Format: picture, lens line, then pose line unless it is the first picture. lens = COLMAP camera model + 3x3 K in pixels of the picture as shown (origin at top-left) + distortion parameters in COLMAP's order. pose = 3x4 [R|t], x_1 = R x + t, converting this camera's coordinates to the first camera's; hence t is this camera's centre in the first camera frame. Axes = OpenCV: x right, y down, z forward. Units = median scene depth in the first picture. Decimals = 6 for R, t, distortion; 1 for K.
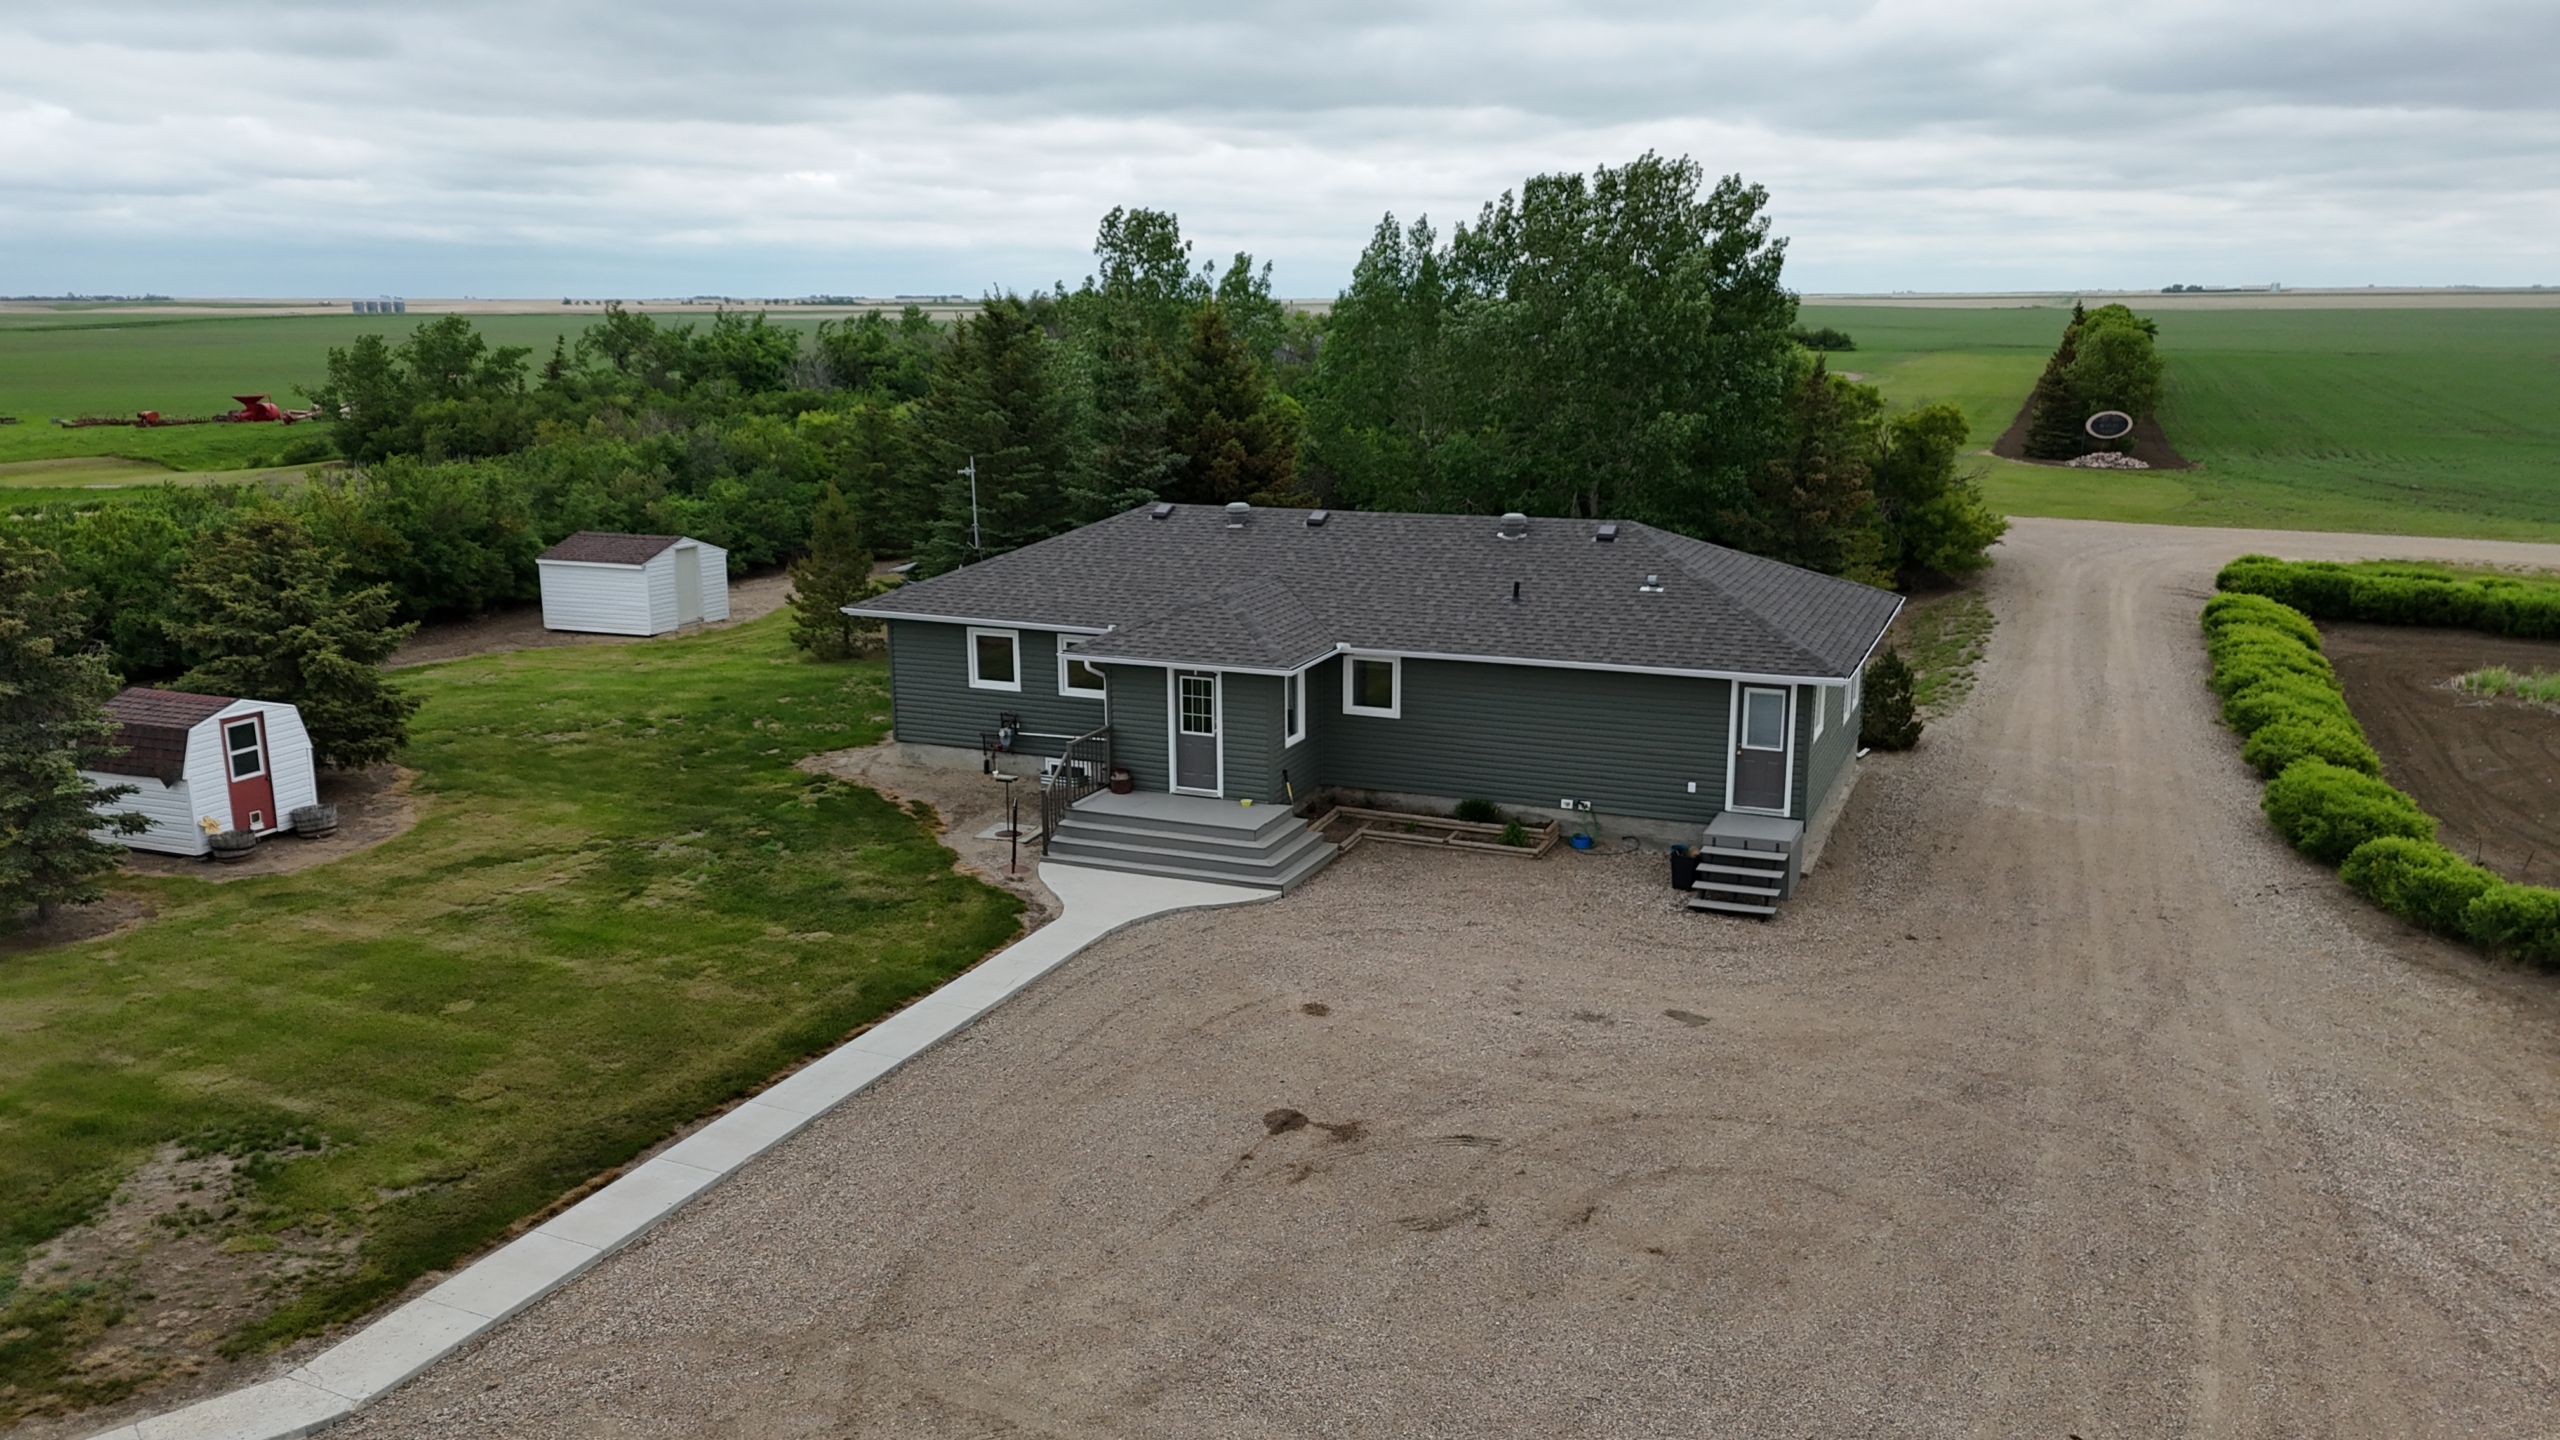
lens RADIAL K [[1879.4, 0, 1277.2], [0, 1879.4, 726.5], [0, 0, 1]] dist [0.078077, -0.075257]
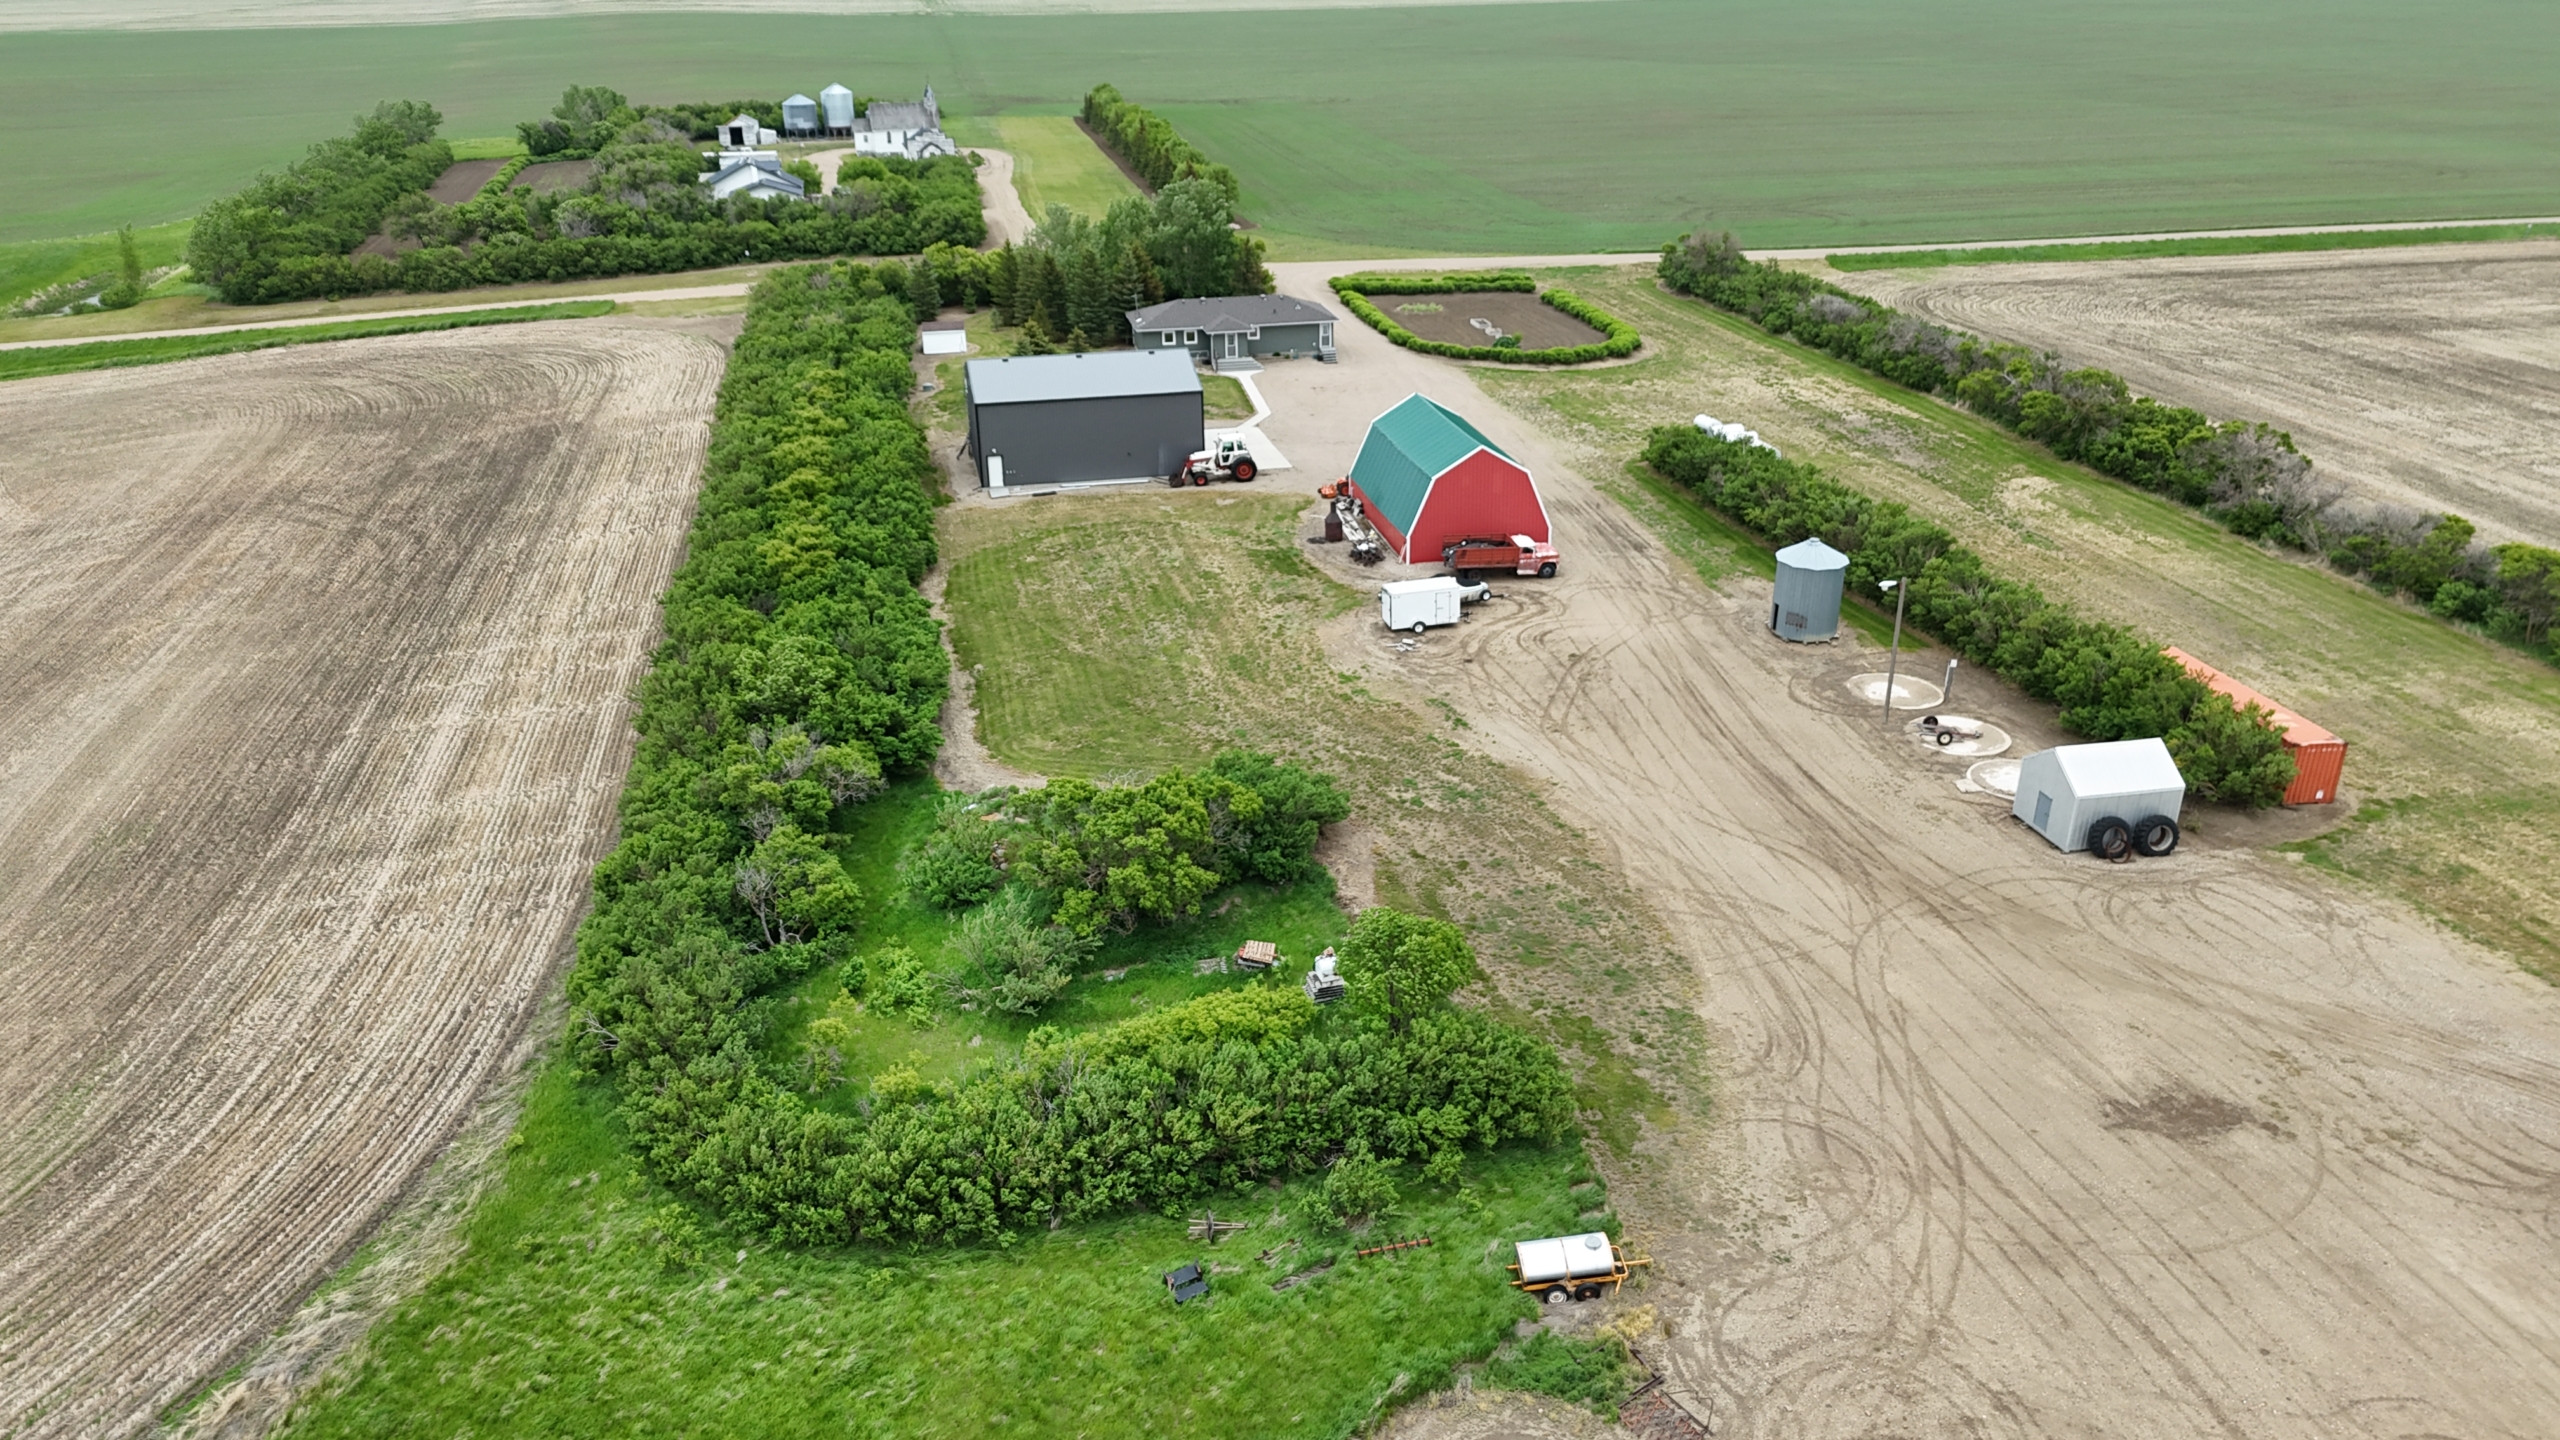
lens RADIAL K [[1879.4, 0, 1289.6], [0, 1879.4, 717.9], [0, 0, 1]] dist [0.078077, -0.075257]
pose [[0.831995, -0.217421, 0.510404, -2.883827], [0.133576, 0.971448, 0.196078, 0.004216], [-0.538462, -0.094958, 0.837282, -3.673267]]
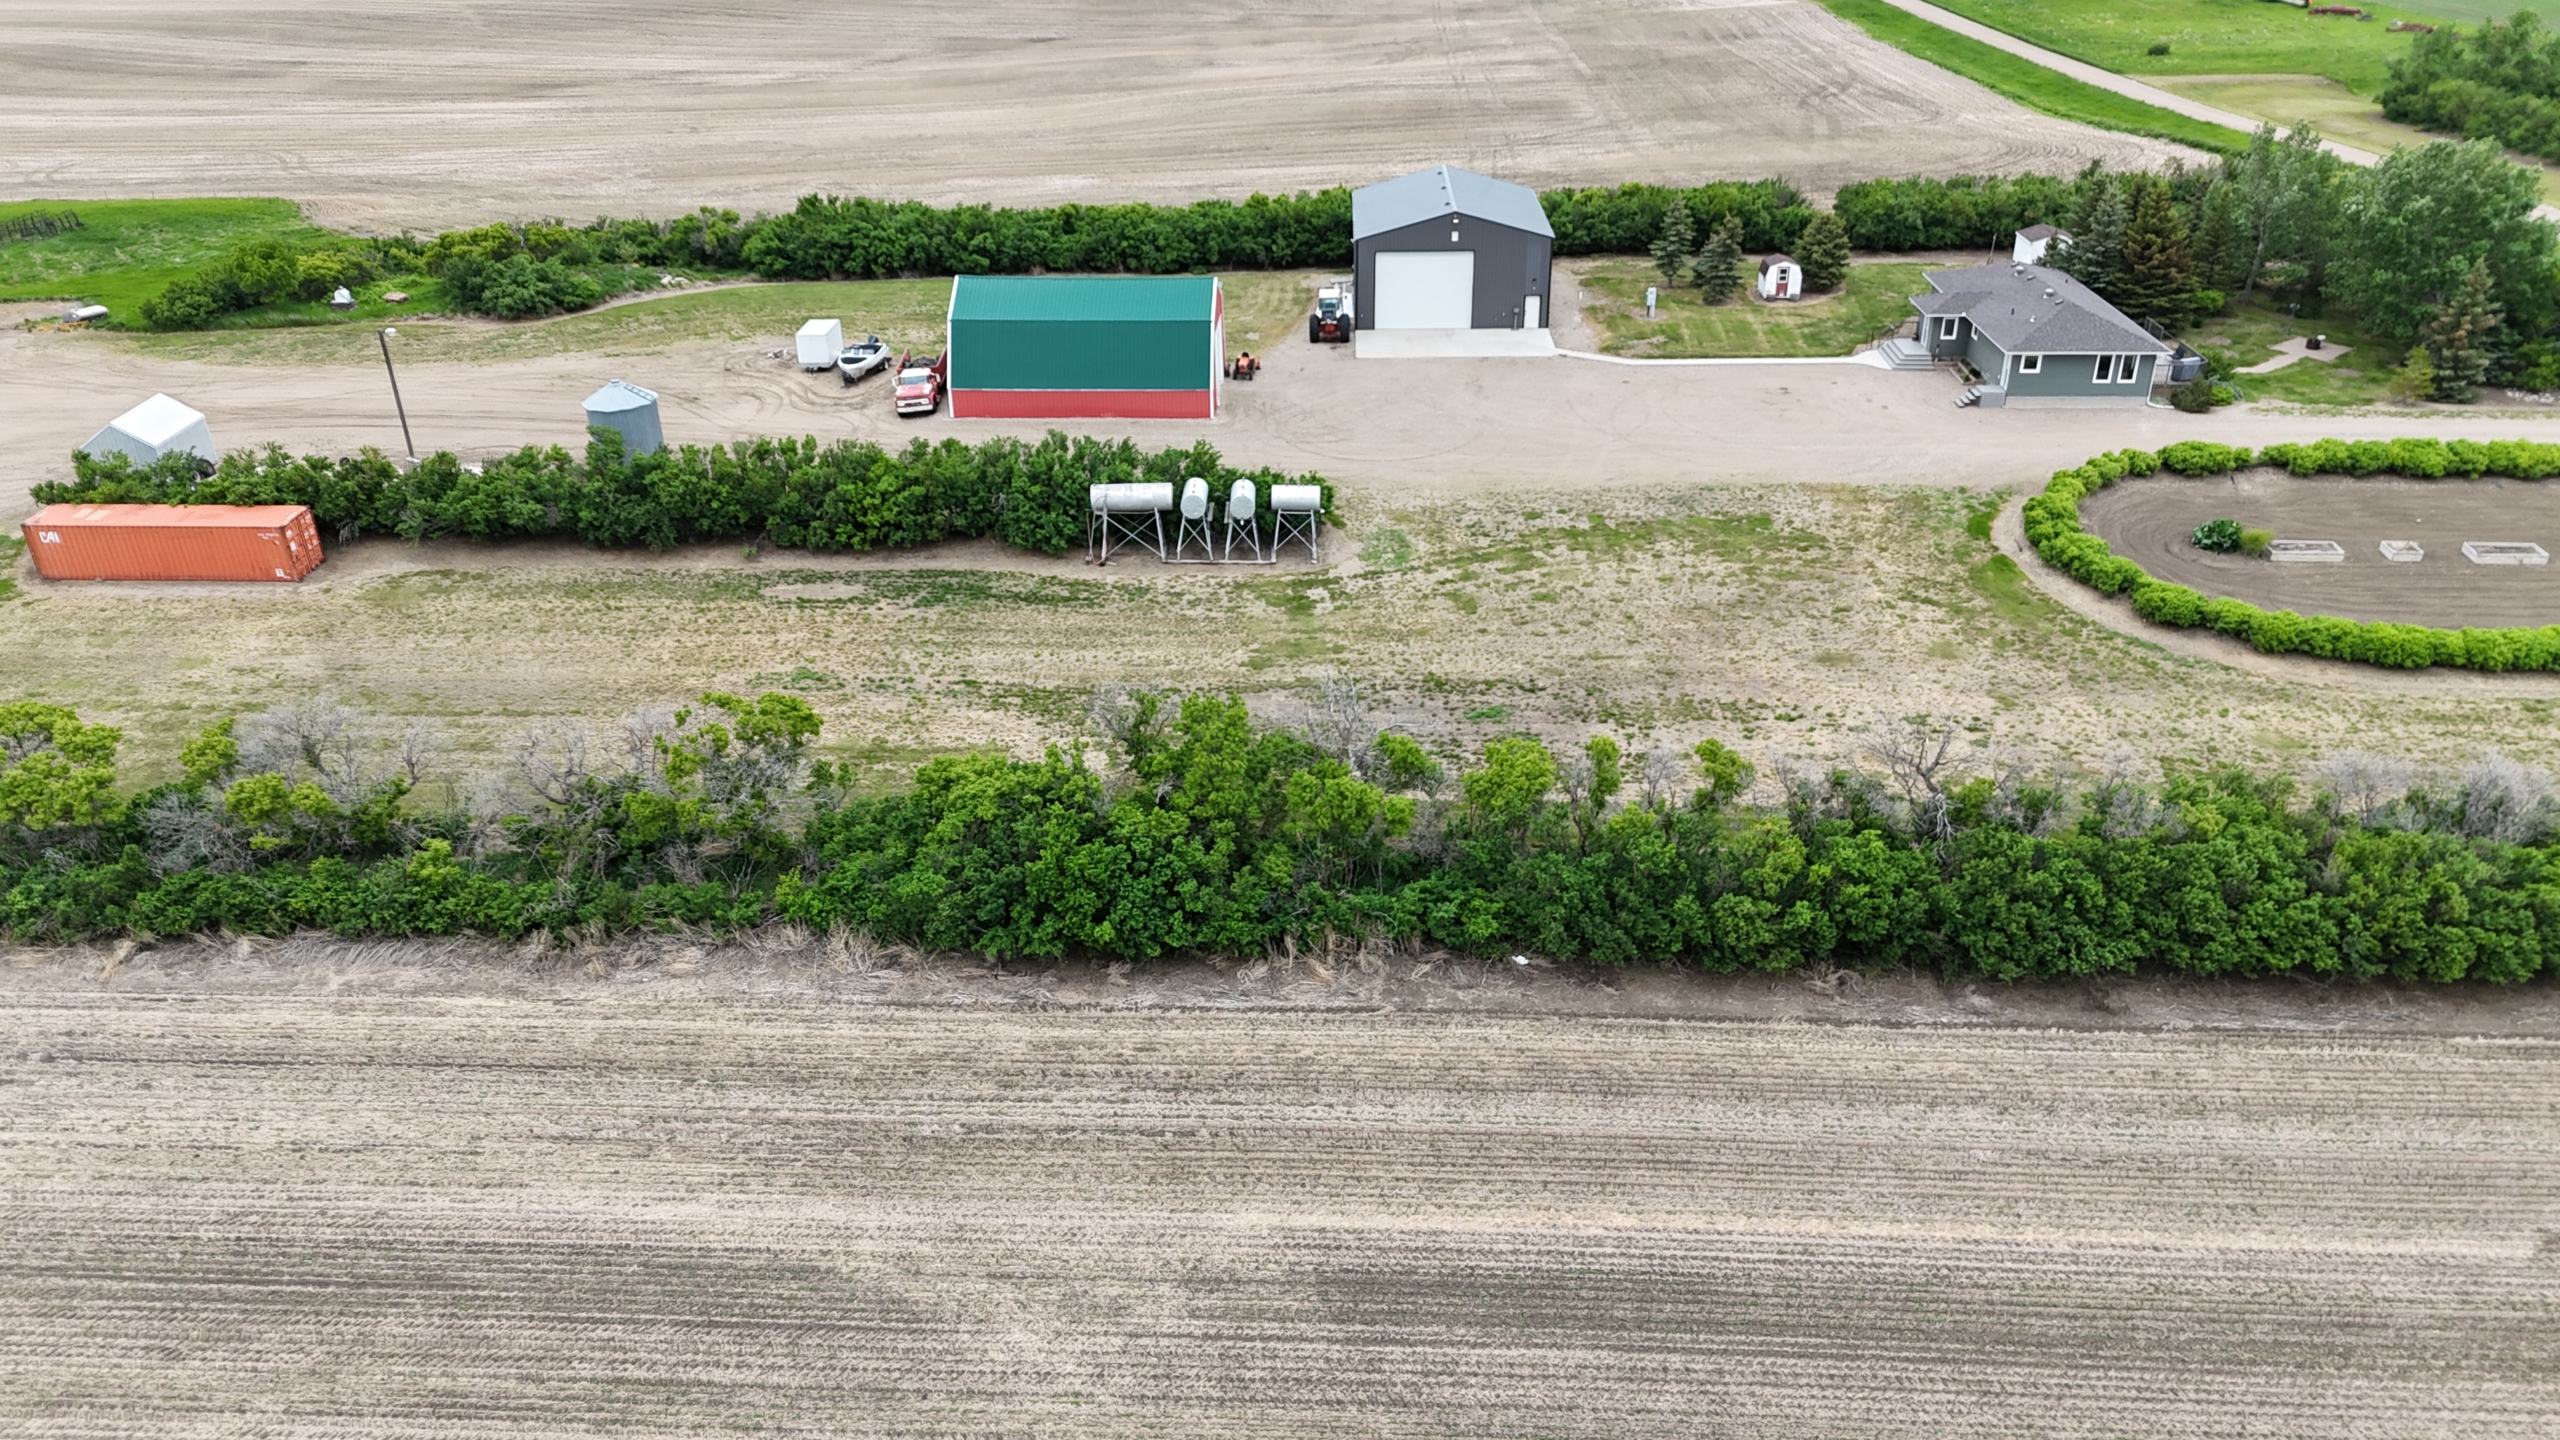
lens RADIAL K [[1879.4, 0, 1258.4], [0, 1879.4, 695.5], [0, 0, 1]] dist [0.078077, -0.075257]
pose [[0.331472, 0.412856, -0.848337, 2.991904], [-0.192677, 0.909844, 0.367504, -0.457086], [0.923581, 0.041638, 0.381136, -1.588810]]
